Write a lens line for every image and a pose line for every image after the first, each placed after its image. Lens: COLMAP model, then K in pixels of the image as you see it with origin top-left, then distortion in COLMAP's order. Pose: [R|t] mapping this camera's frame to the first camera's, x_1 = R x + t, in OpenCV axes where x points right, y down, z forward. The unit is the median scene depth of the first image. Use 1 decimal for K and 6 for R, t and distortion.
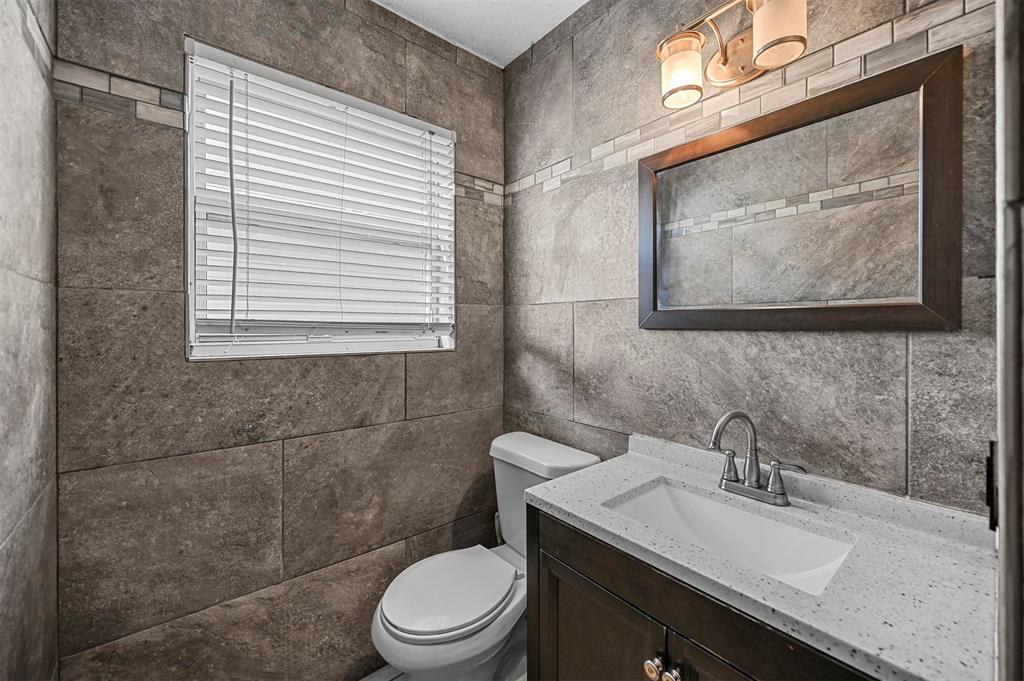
lens RADIAL K [[405.3, 0, 510.5], [0, 405.3, 325.4], [0, 0, 1]] dist [-0.000872, 0.000453]
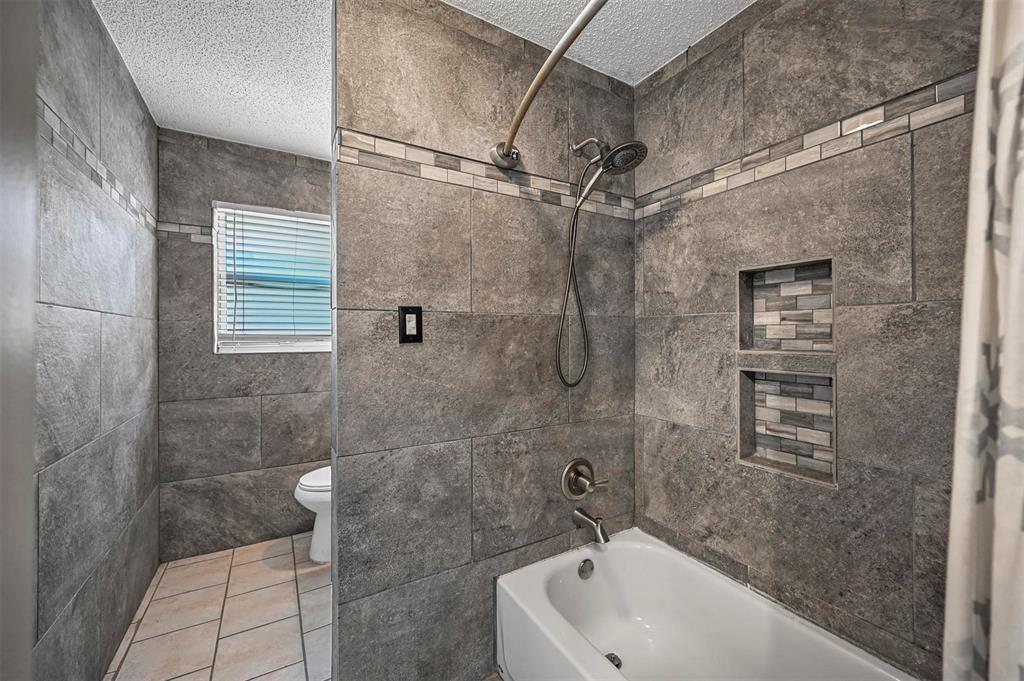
lens RADIAL K [[401.6, 0, 513.1], [0, 401.6, 332.6], [0, 0, 1]] dist [0.000413, -0.000122]
pose [[0.989476, -0.004265, -0.144636, 1.025421], [0.003527, 0.999979, -0.005361, -0.006666], [0.144656, 0.004794, 0.989470, -0.822343]]
